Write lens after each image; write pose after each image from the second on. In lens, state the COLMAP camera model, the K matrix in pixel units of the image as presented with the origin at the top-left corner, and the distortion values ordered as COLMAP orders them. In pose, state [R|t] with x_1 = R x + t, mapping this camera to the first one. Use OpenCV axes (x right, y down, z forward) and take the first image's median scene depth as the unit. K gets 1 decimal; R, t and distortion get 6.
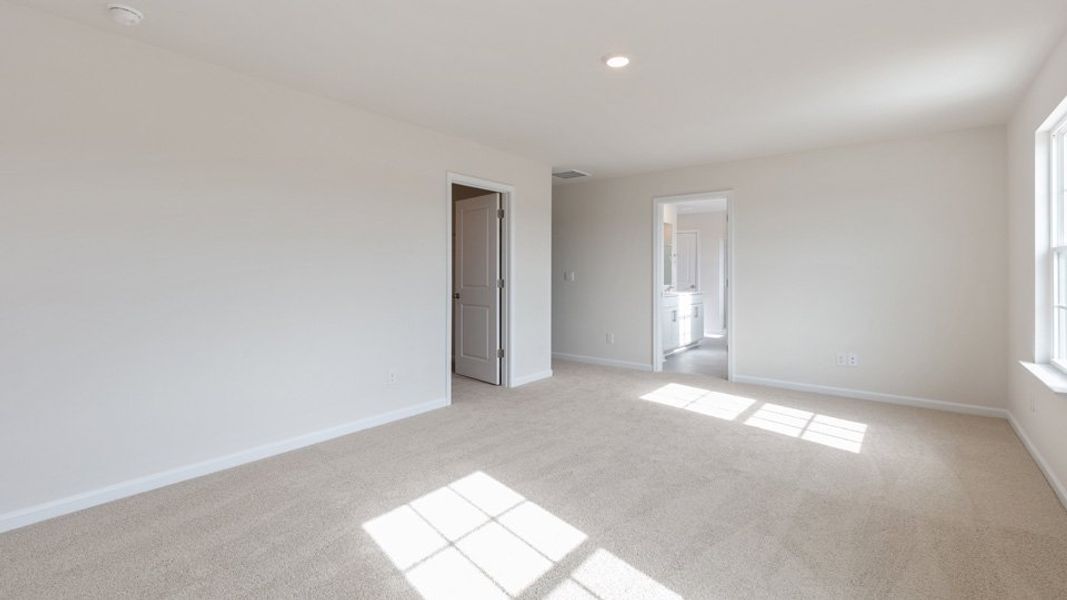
lens RADIAL K [[478.8, 0, 533.3], [0, 478.8, 274.1], [0, 0, 1]] dist [0.000436, 0.000022]
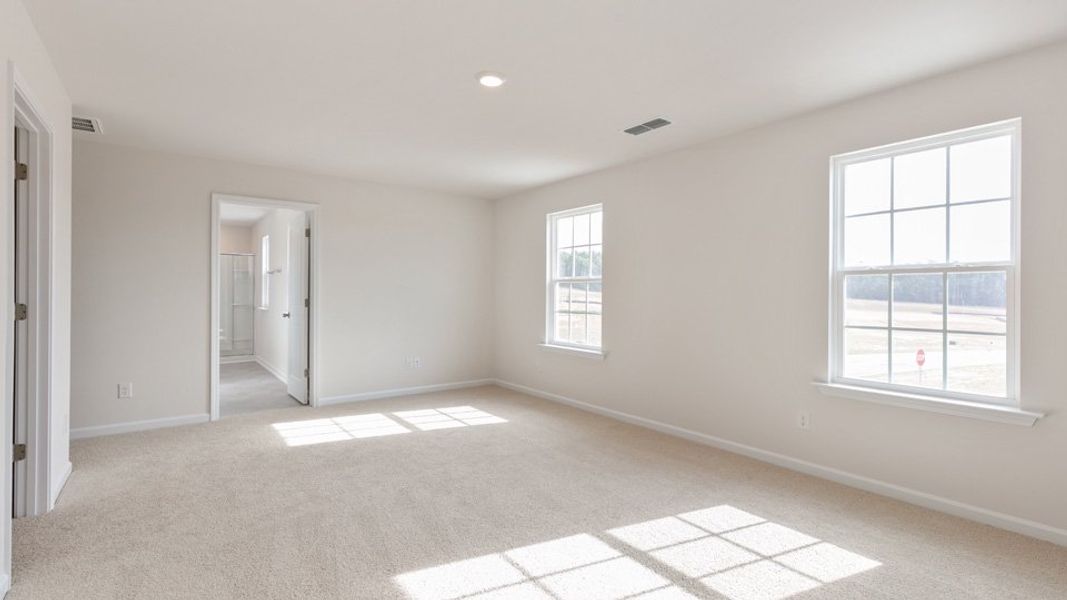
lens RADIAL K [[487.3, 0, 533.0], [0, 487.3, 293.1], [0, 0, 1]] dist [0.033030, 0.000152]
pose [[0.256737, -0.000658, 0.966481, -0.716371], [-0.005025, 0.999985, 0.002016, -0.007269], [-0.966468, -0.005374, 0.256730, 0.583532]]
